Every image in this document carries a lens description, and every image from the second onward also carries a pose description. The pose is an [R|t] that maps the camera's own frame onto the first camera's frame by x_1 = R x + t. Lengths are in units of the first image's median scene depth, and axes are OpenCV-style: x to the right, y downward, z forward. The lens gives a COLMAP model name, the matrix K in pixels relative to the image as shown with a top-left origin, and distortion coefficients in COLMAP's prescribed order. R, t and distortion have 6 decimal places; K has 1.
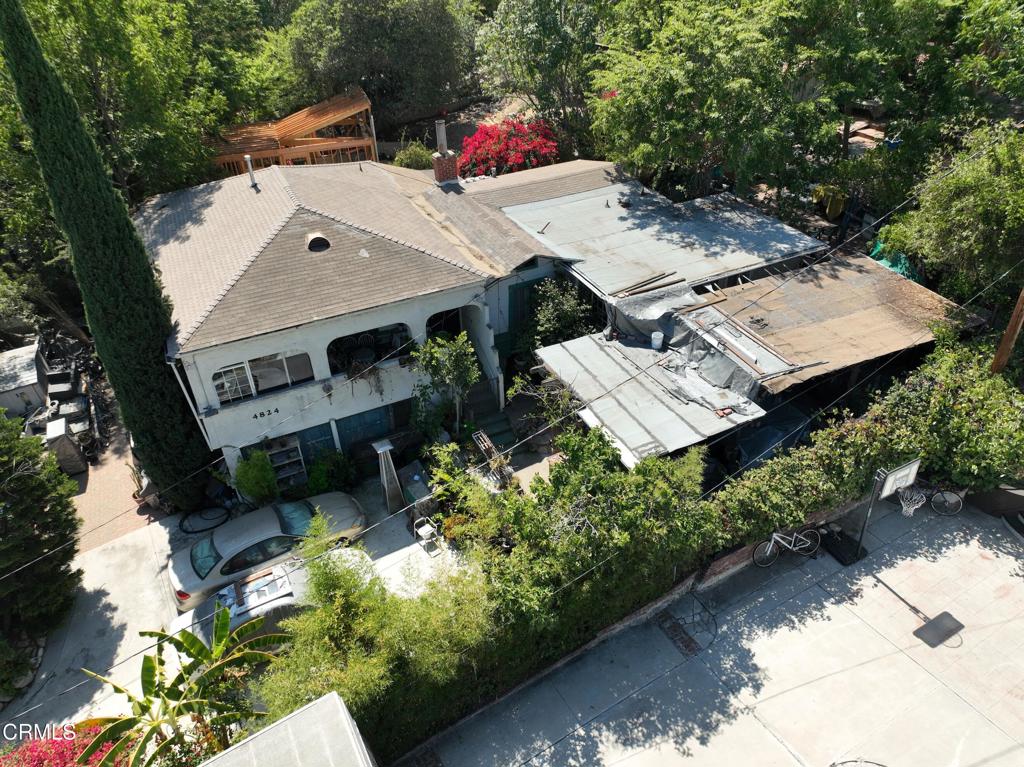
lens RADIAL K [[717.4, 0, 513.3], [0, 717.4, 386.0], [0, 0, 1]] dist [0.008736, 0.003586]
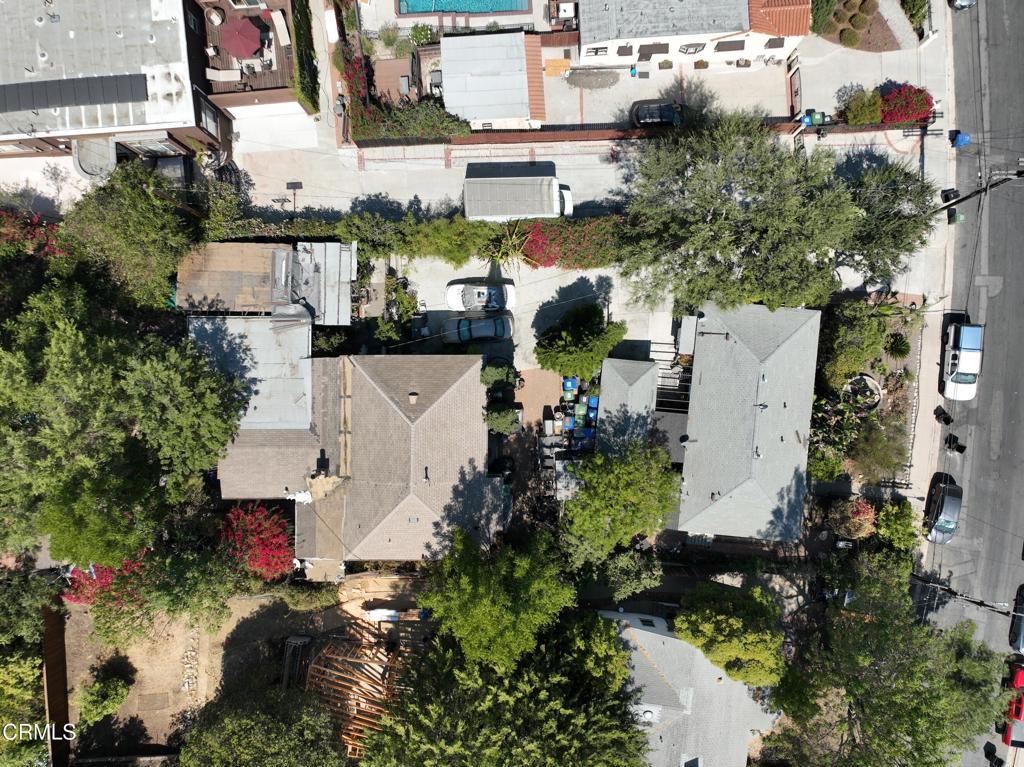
lens RADIAL K [[717.4, 0, 509.5], [0, 717.4, 375.0], [0, 0, 1]] dist [0.008736, 0.003586]
pose [[-0.898812, -0.434257, 0.059643, -0.649623], [0.285287, -0.476242, 0.831748, -1.932298], [-0.332788, 0.764601, 0.551940, -0.343059]]
